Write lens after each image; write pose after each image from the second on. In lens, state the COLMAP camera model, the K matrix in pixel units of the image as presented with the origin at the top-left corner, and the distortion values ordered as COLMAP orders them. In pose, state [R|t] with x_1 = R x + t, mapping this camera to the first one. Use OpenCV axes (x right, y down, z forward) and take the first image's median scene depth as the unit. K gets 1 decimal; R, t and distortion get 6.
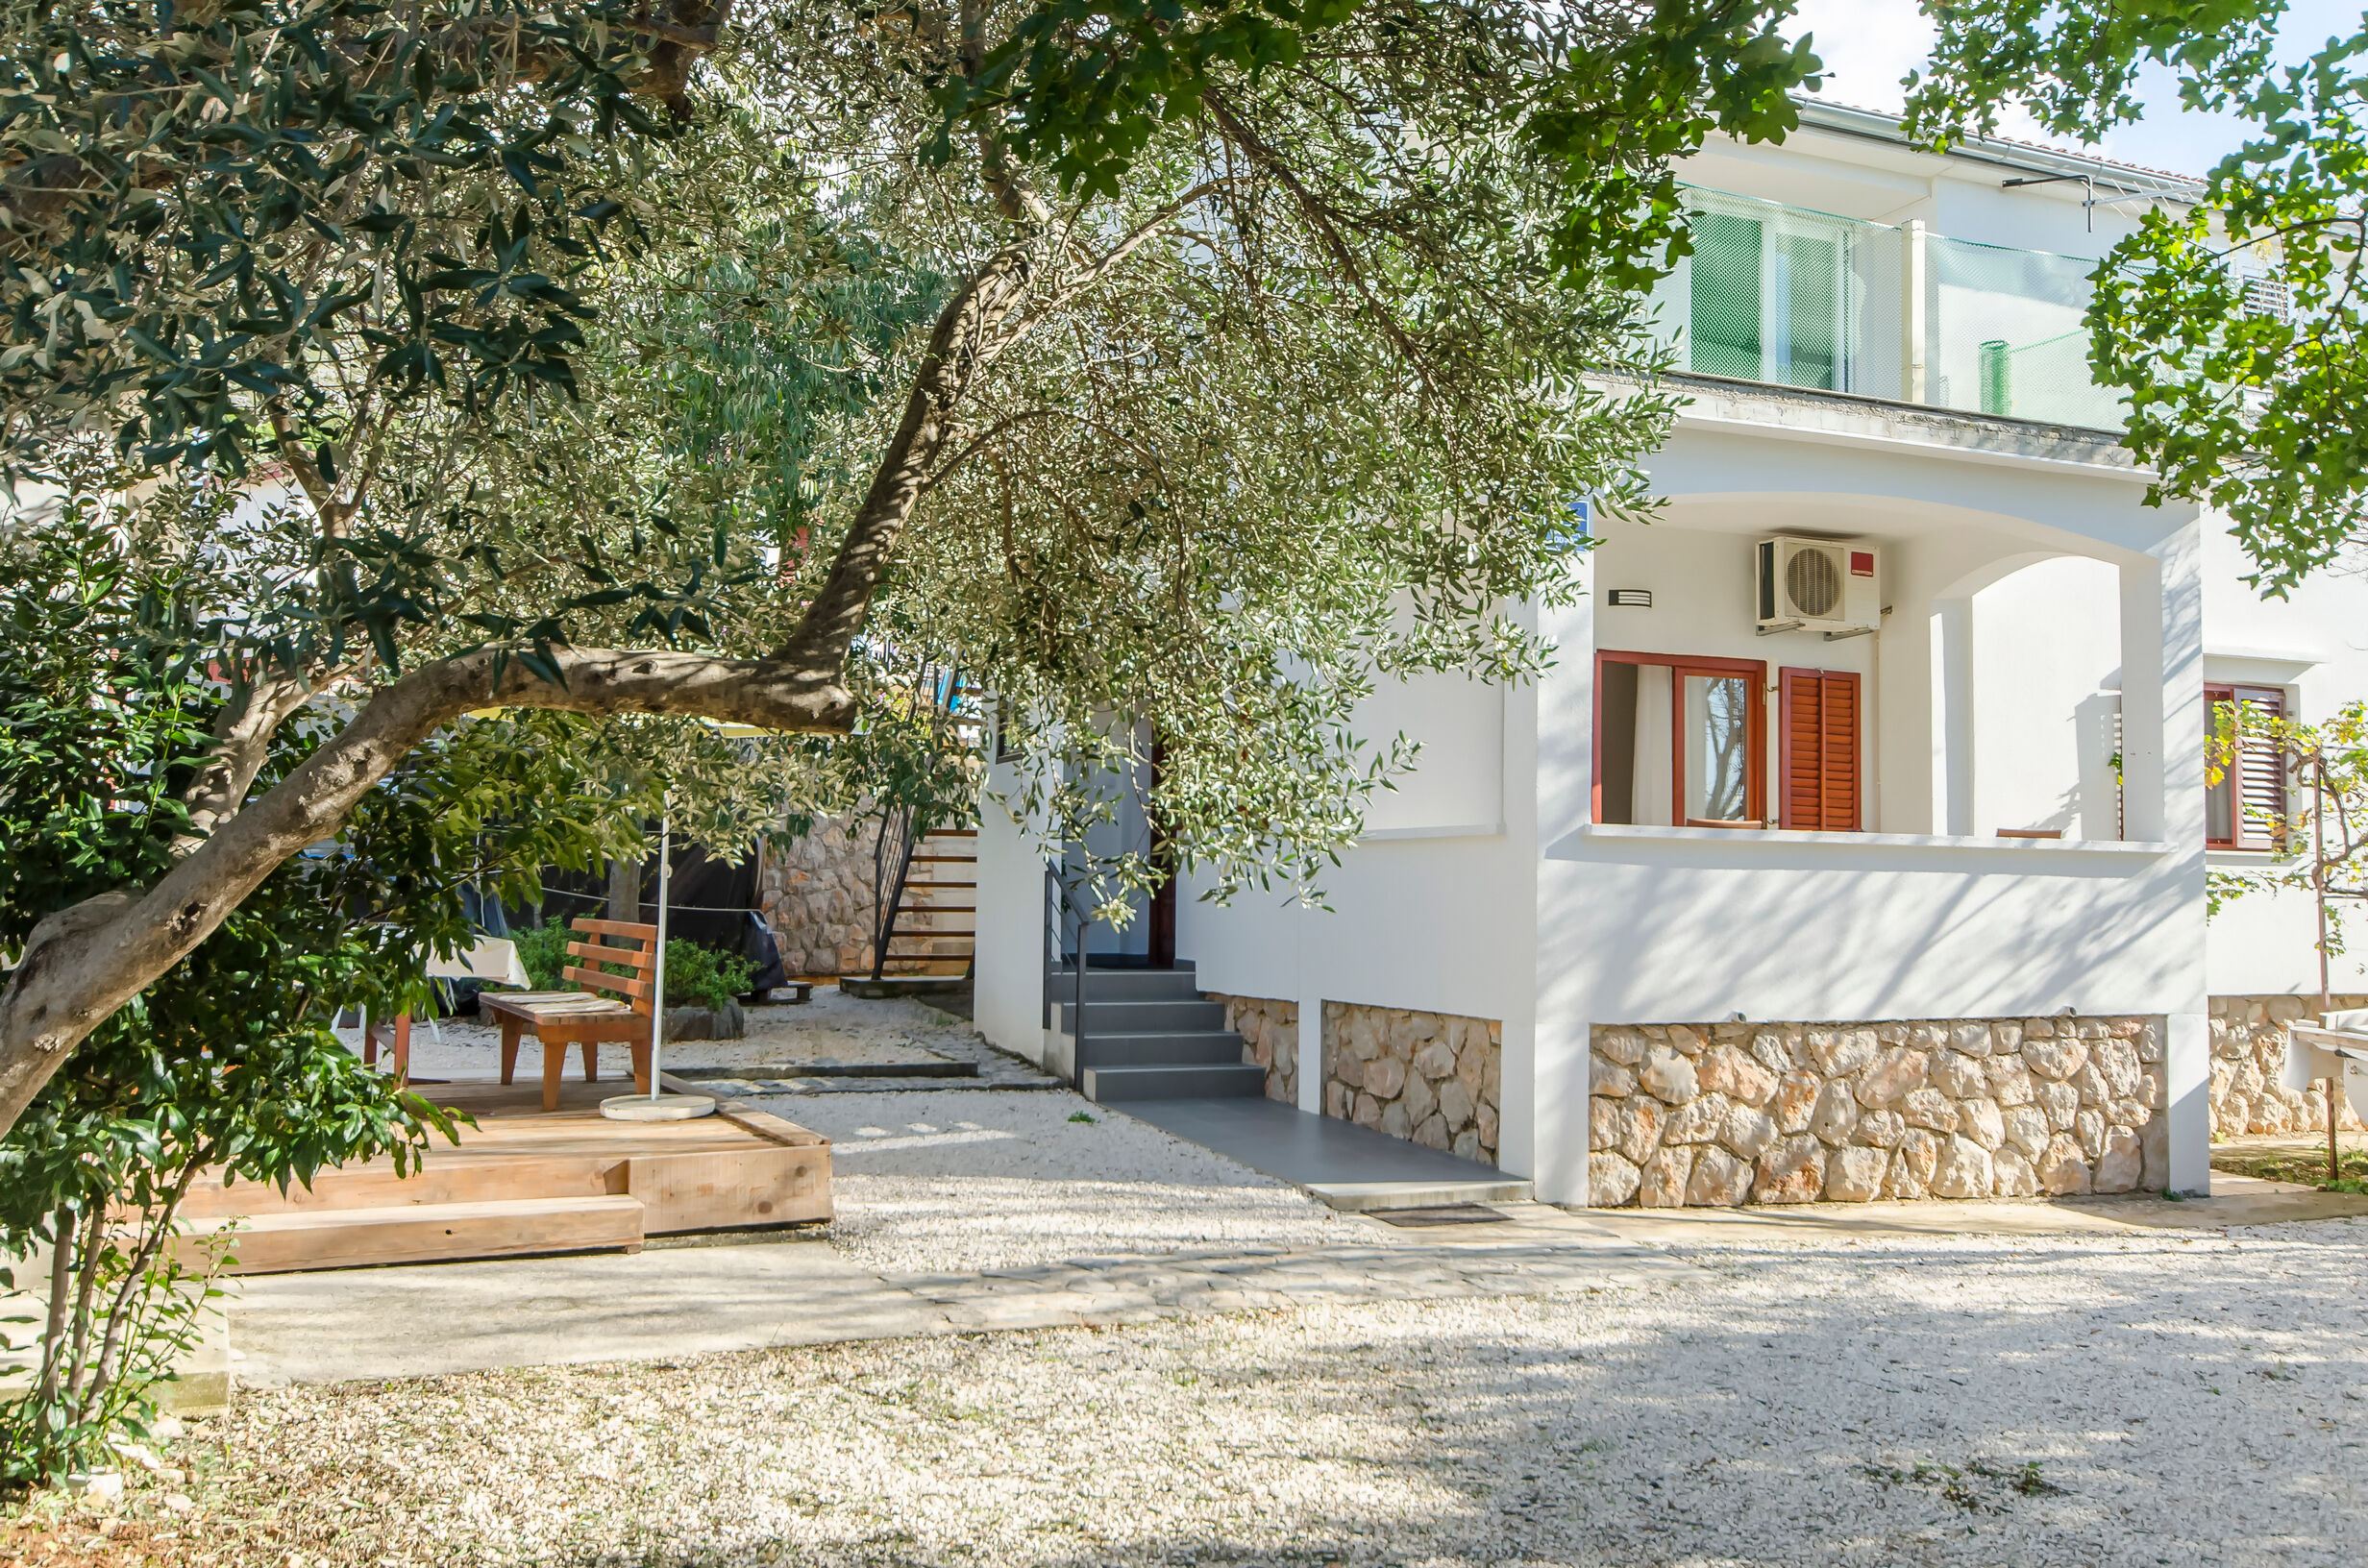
lens RADIAL K [[1957.1, 0, 1185.8], [0, 1957.1, 787.3], [0, 0, 1]] dist [0.003019, 0.000677]
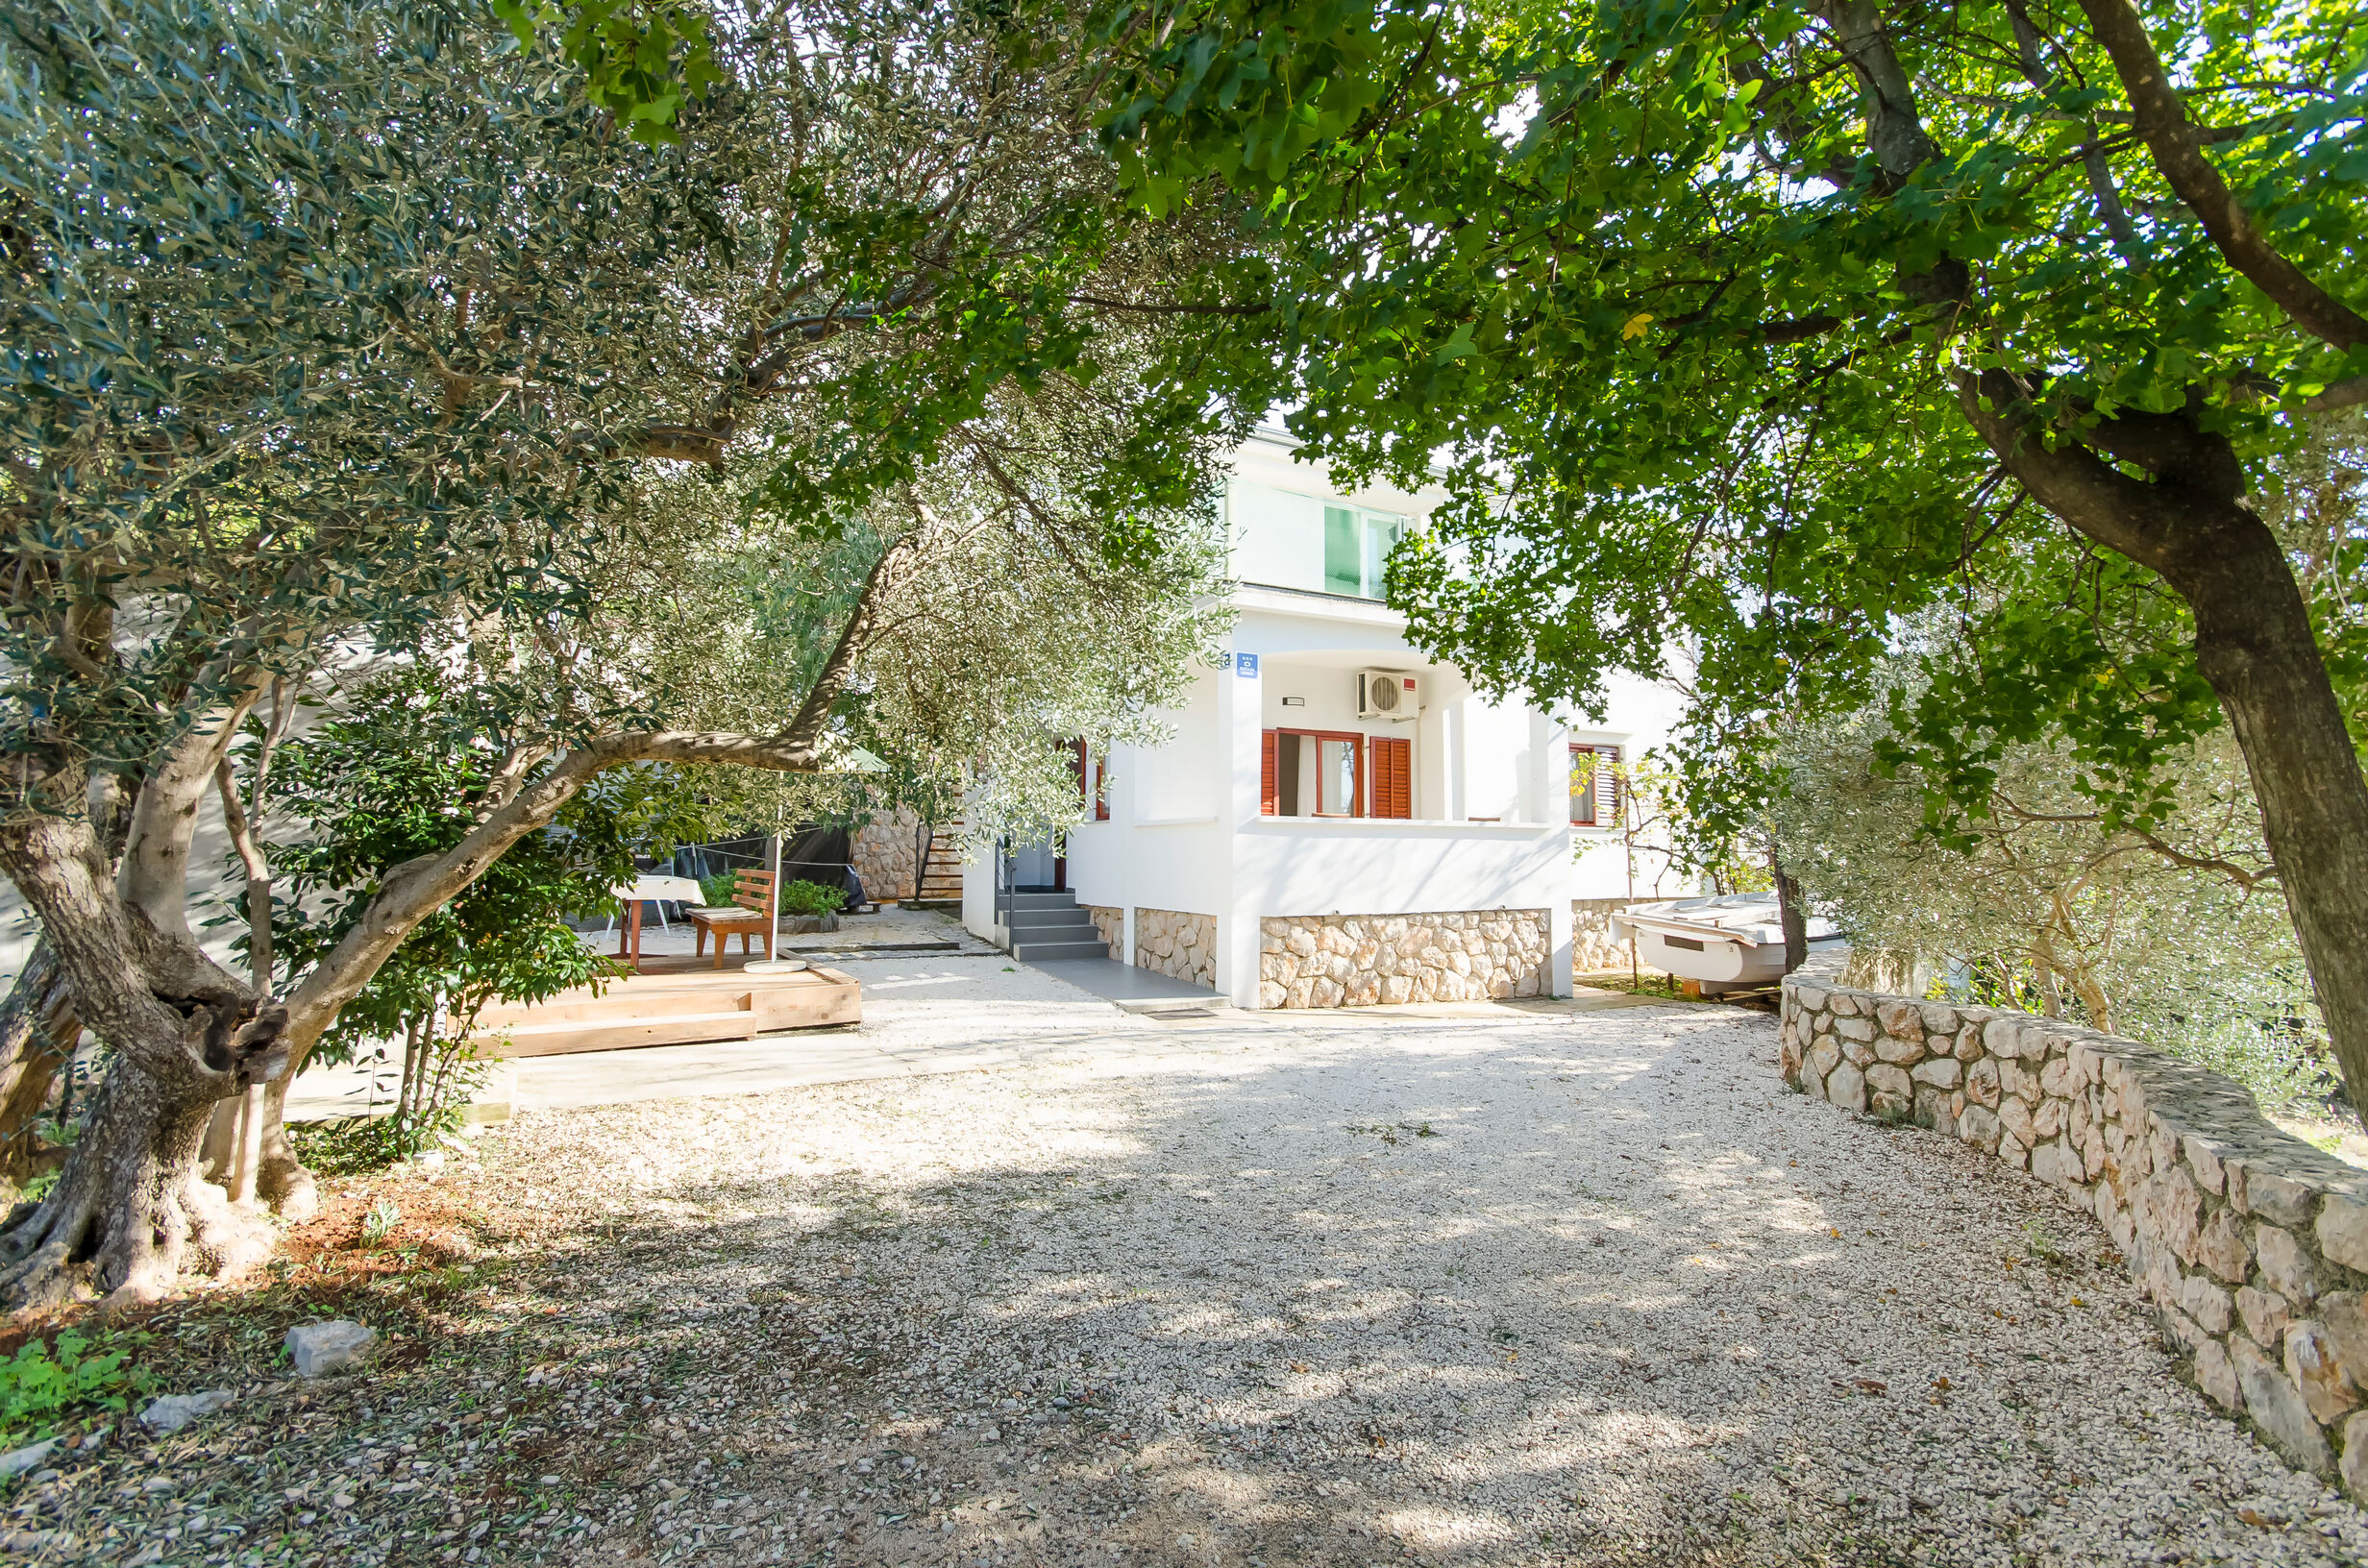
lens RADIAL K [[1027.7, 0, 1180.9], [0, 1027.7, 786.6], [0, 0, 1]] dist [0.010491, 0.000300]
pose [[0.997043, -0.004588, 0.076715, 0.081848], [0.005477, 0.999920, -0.011392, 0.000966], [-0.076656, 0.011778, 0.996988, -0.063734]]
